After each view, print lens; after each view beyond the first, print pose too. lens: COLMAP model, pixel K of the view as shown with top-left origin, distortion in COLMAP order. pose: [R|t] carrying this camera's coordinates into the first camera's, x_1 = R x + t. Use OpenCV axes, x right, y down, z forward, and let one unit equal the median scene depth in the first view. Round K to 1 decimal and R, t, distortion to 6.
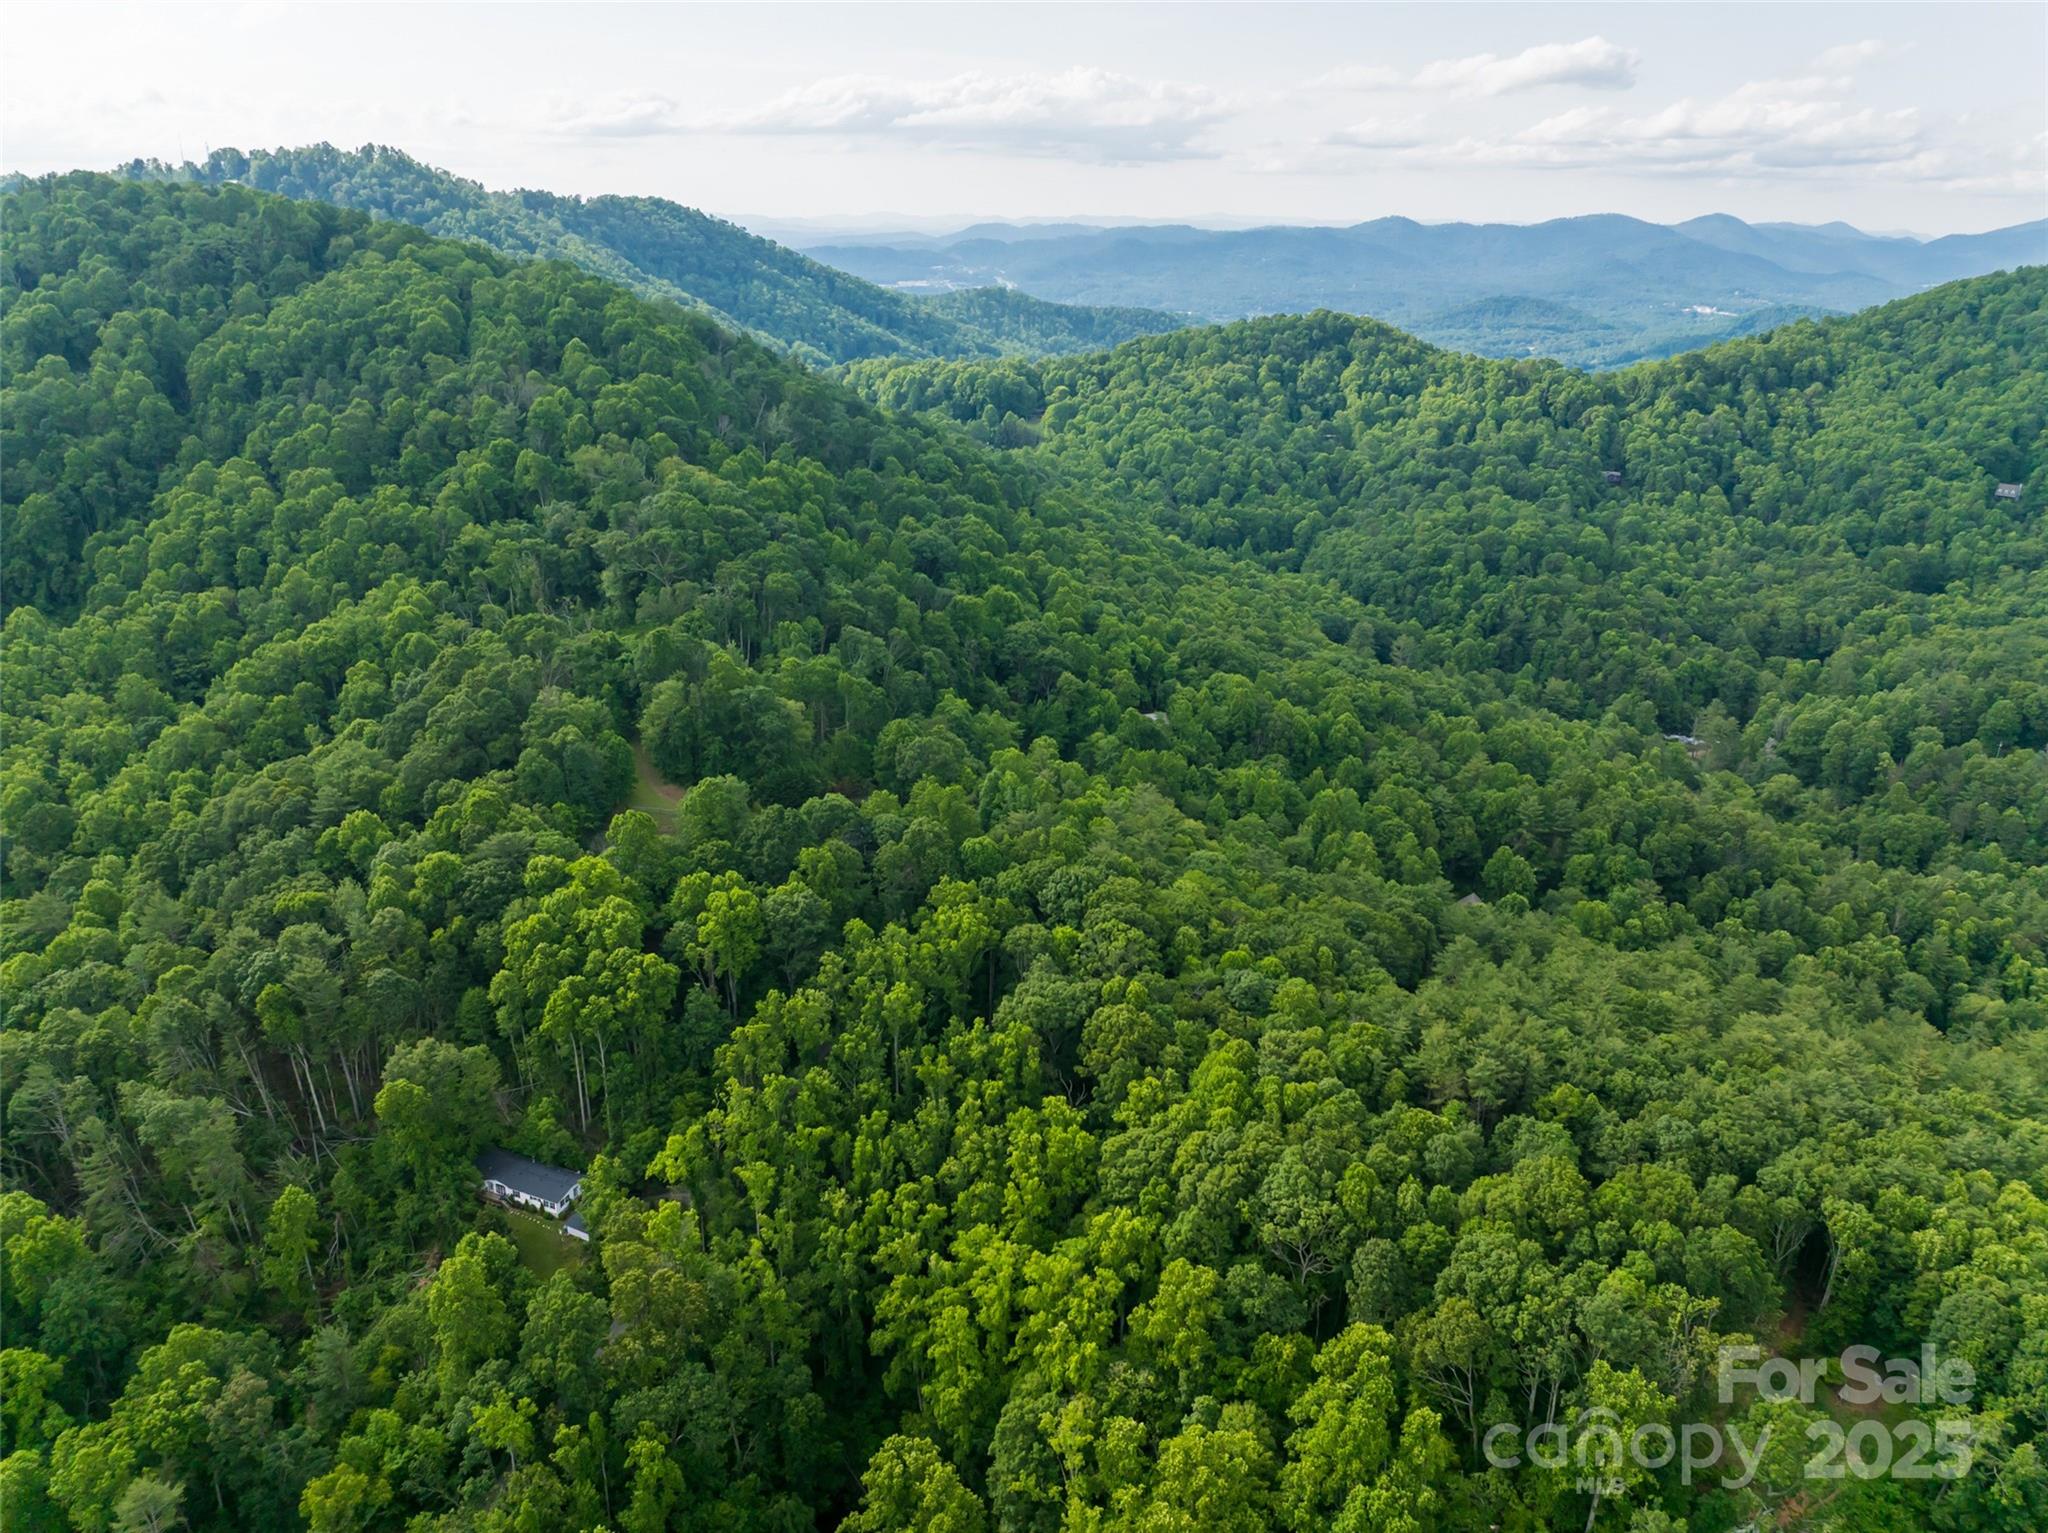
lens RADIAL K [[1485.3, 0, 1030.4], [0, 1485.3, 765.8], [0, 0, 1]] dist [-0.041267, 0.008417]
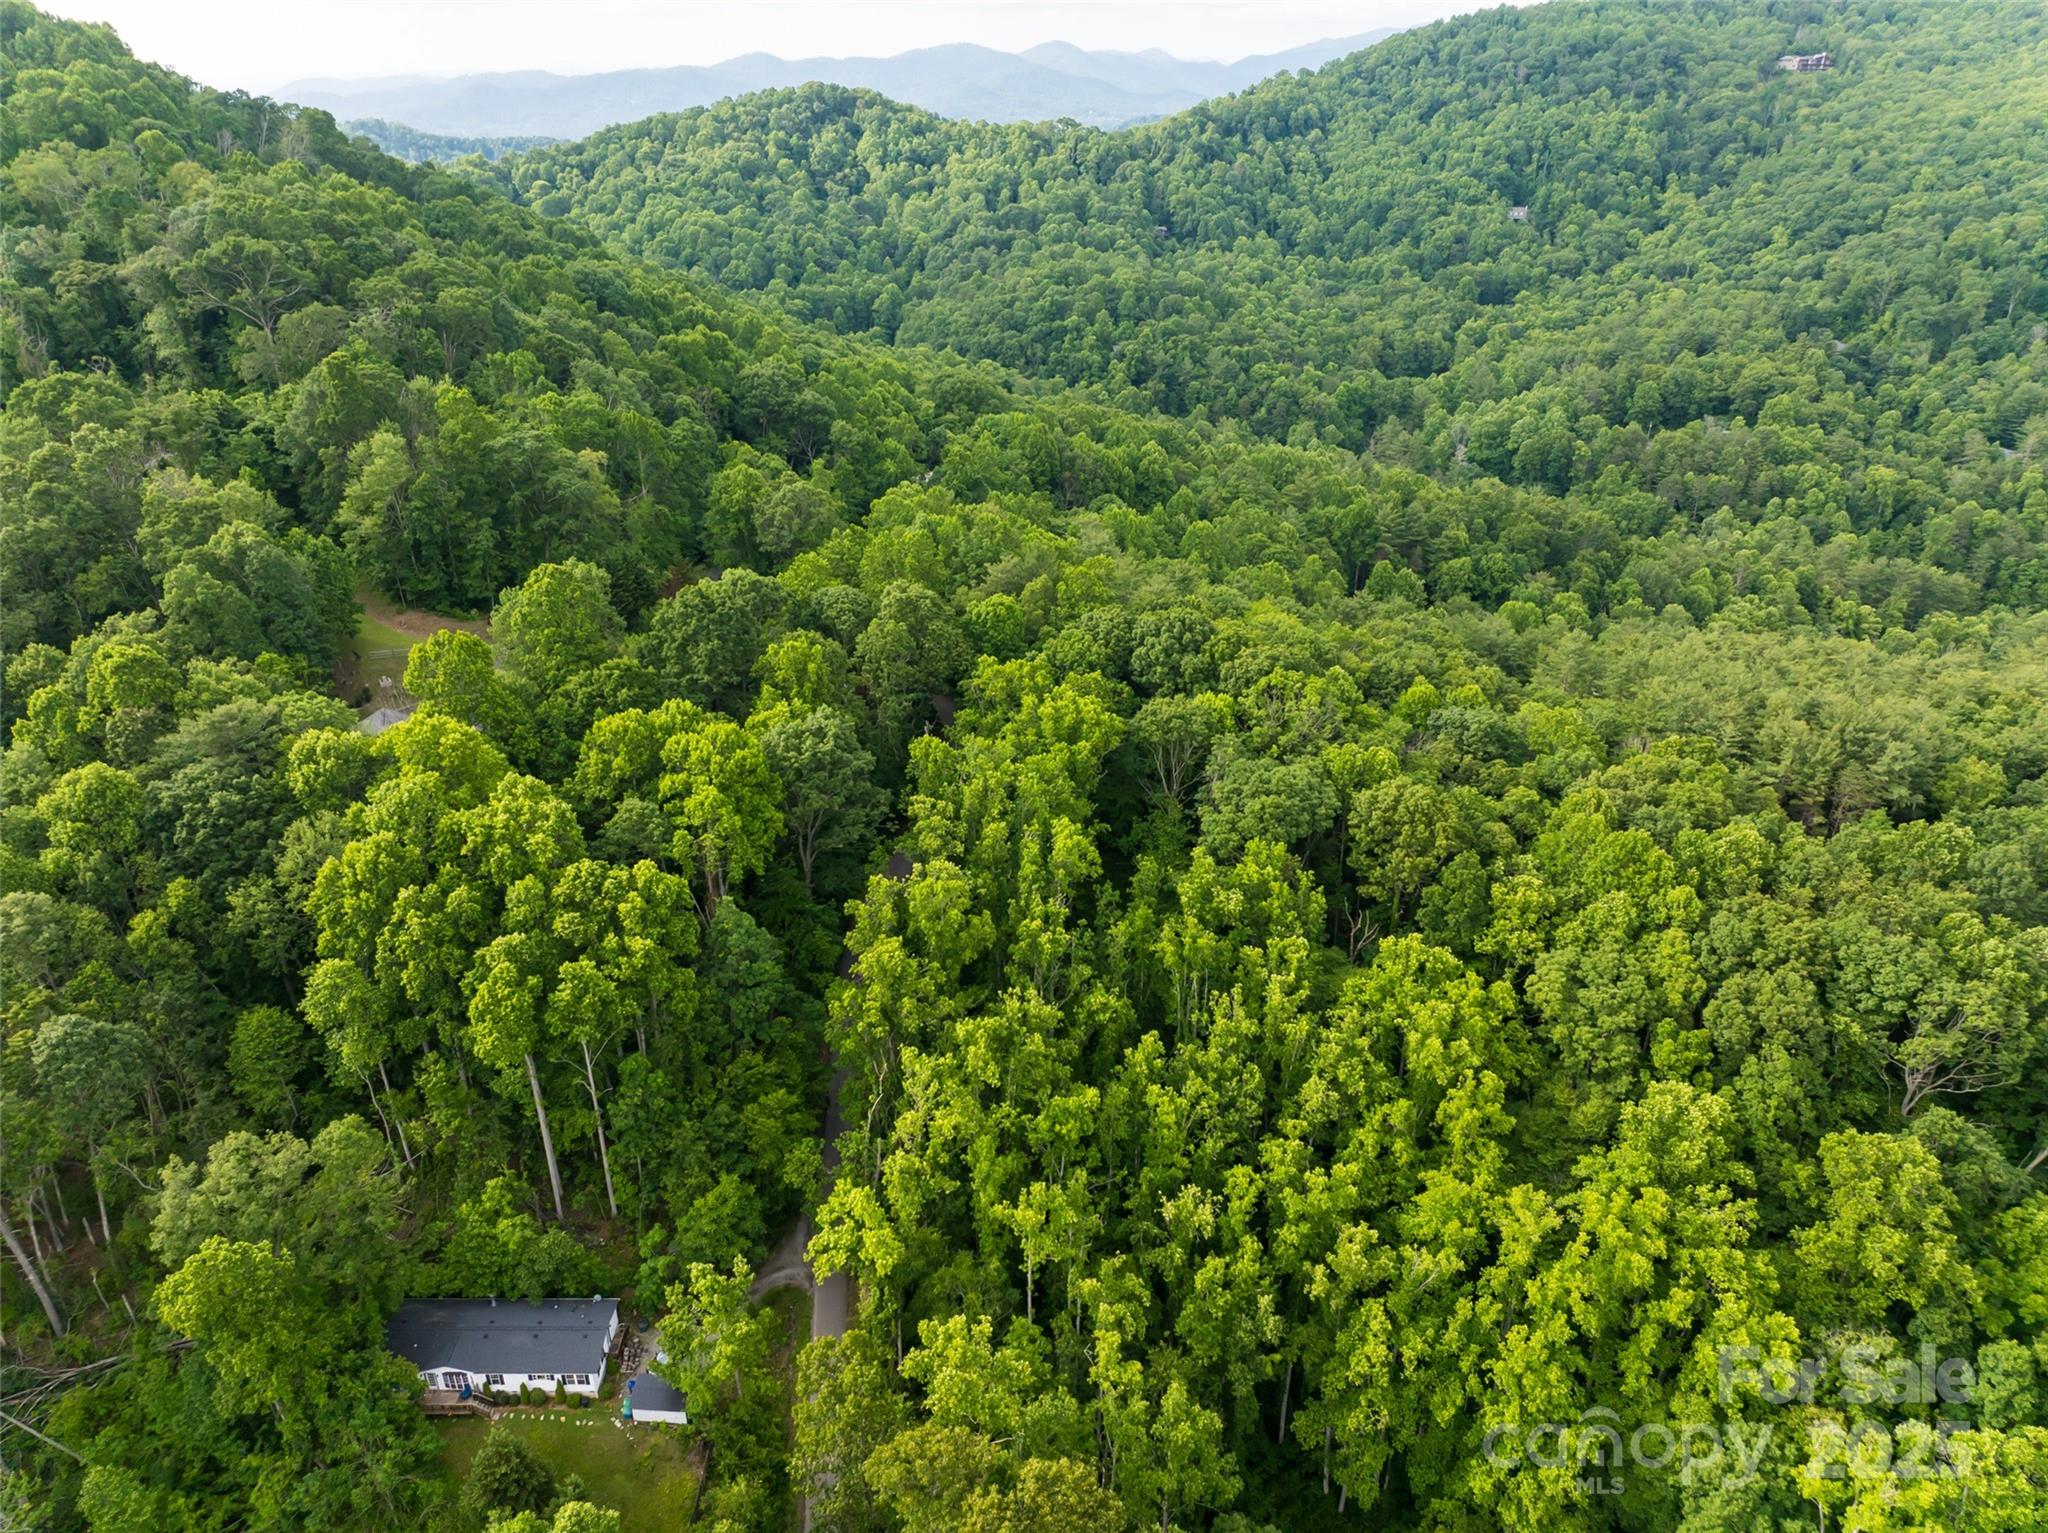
lens RADIAL K [[1436.3, 0, 1034.3], [0, 1436.3, 767.9], [0, 0, 1]] dist [-0.041242, 0.001181]
pose [[0.916701, -0.192626, 0.350077, -0.131736], [0.155166, 0.978981, 0.132359, 0.021945], [-0.368215, -0.067014, 0.927323, 0.212536]]
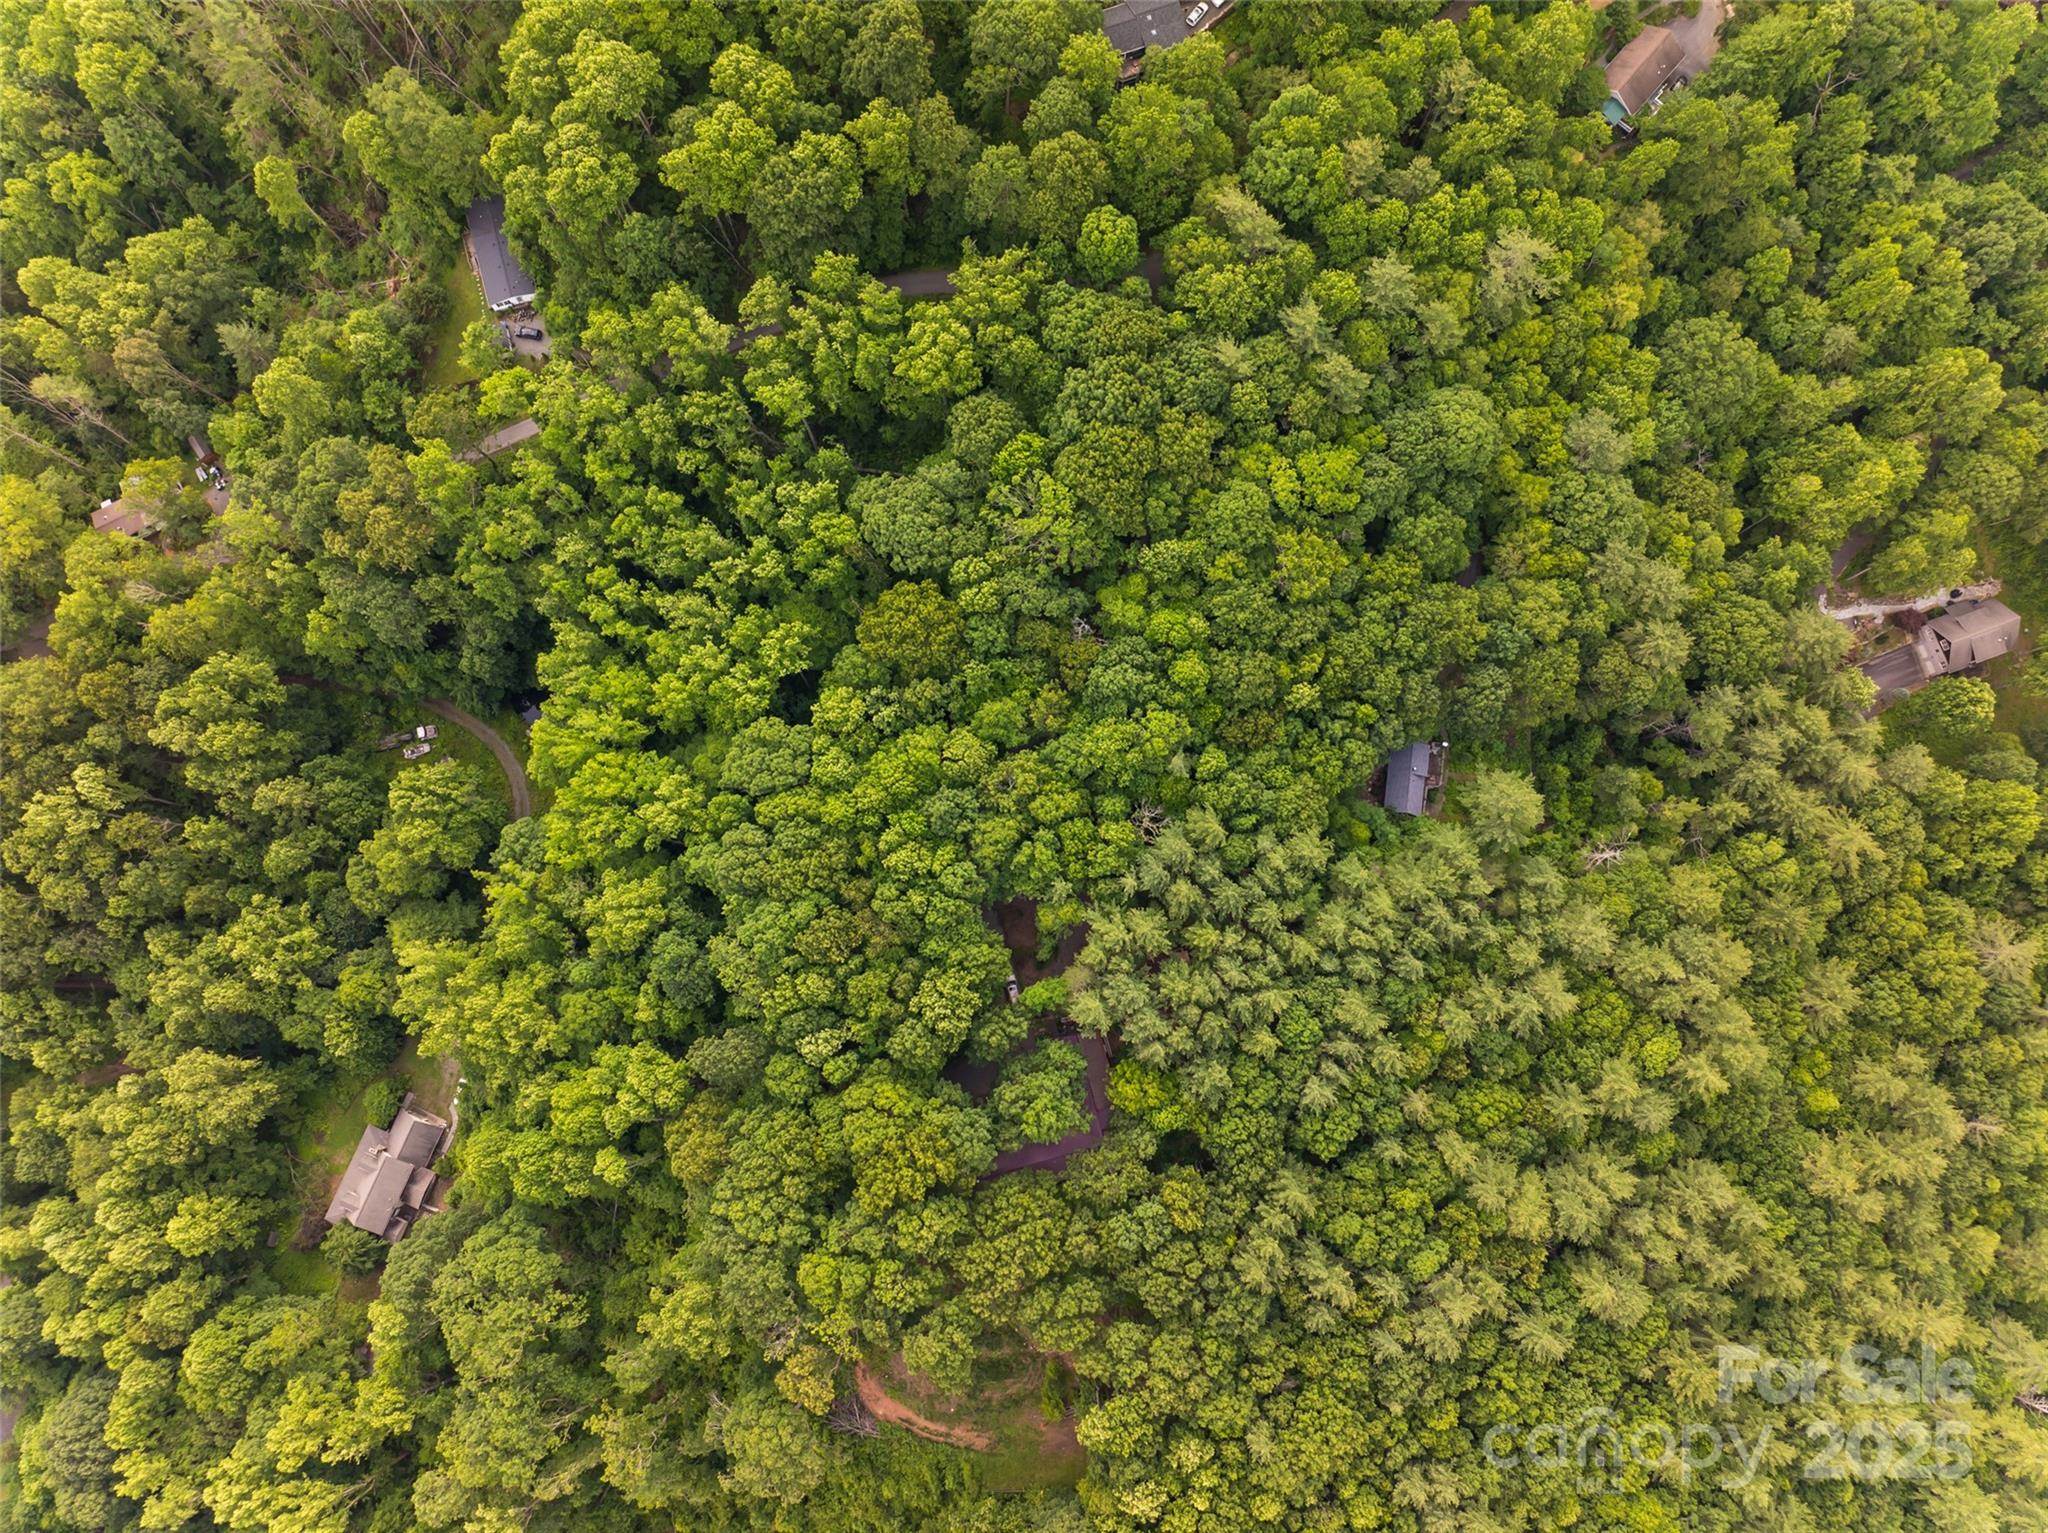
lens RADIAL K [[1469.8, 0, 1024.3], [0, 1469.8, 825.2], [0, 0, 1]] dist [-0.040208, 0.012703]
pose [[0.627696, 0.767255, -0.131596, 0.130480], [-0.266174, 0.370394, 0.889921, -0.233125], [0.731538, -0.523573, 0.436718, 0.273504]]
